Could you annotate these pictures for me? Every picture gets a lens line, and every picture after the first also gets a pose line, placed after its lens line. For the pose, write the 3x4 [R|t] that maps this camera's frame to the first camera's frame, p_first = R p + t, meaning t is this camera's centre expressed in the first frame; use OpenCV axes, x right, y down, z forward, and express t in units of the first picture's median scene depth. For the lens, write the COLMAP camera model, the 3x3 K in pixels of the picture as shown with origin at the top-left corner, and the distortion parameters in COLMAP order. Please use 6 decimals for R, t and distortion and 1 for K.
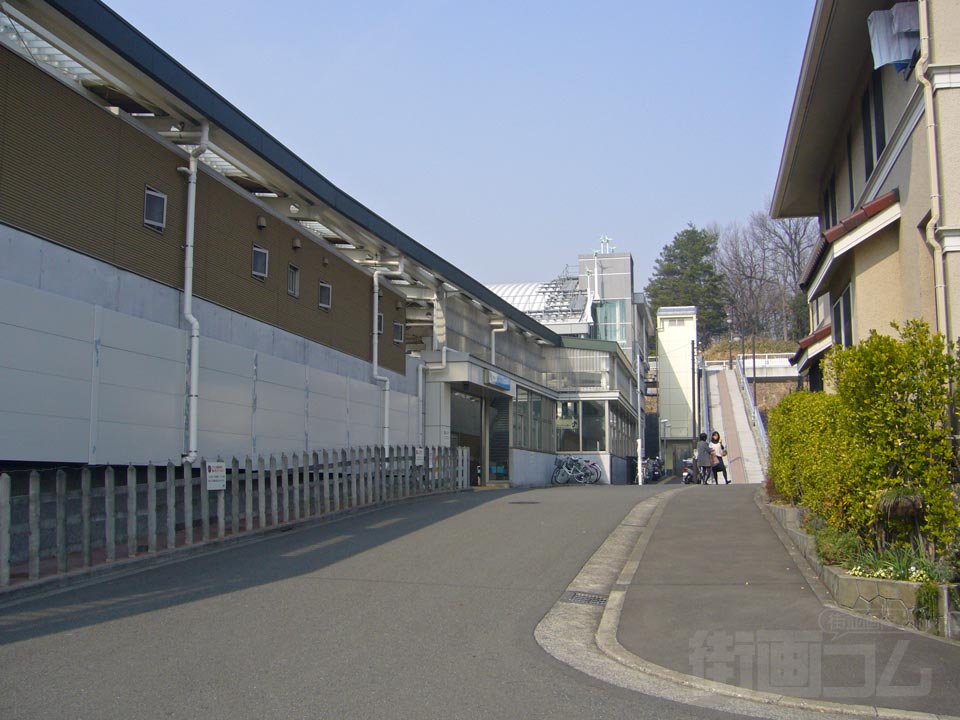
lens RADIAL K [[970.9, 0, 480.0], [0, 970.9, 360.0], [0, 0, 1]] dist [0.062886, -0.009741]
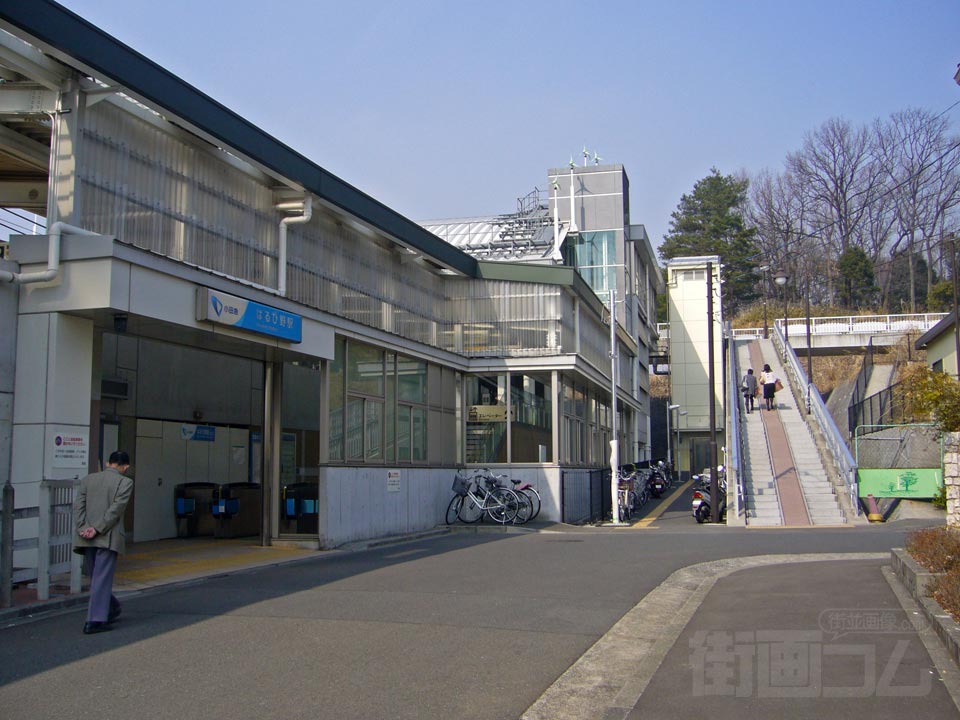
lens RADIAL K [[864.7, 0, 480.0], [0, 864.7, 375.0], [0, 0, 1]] dist [-0.010500, -0.004220]
pose [[0.998318, -0.008868, -0.057291, 0.095250], [0.010276, 0.999651, 0.024335, 0.025611], [0.057055, -0.024883, 0.998061, 0.412857]]
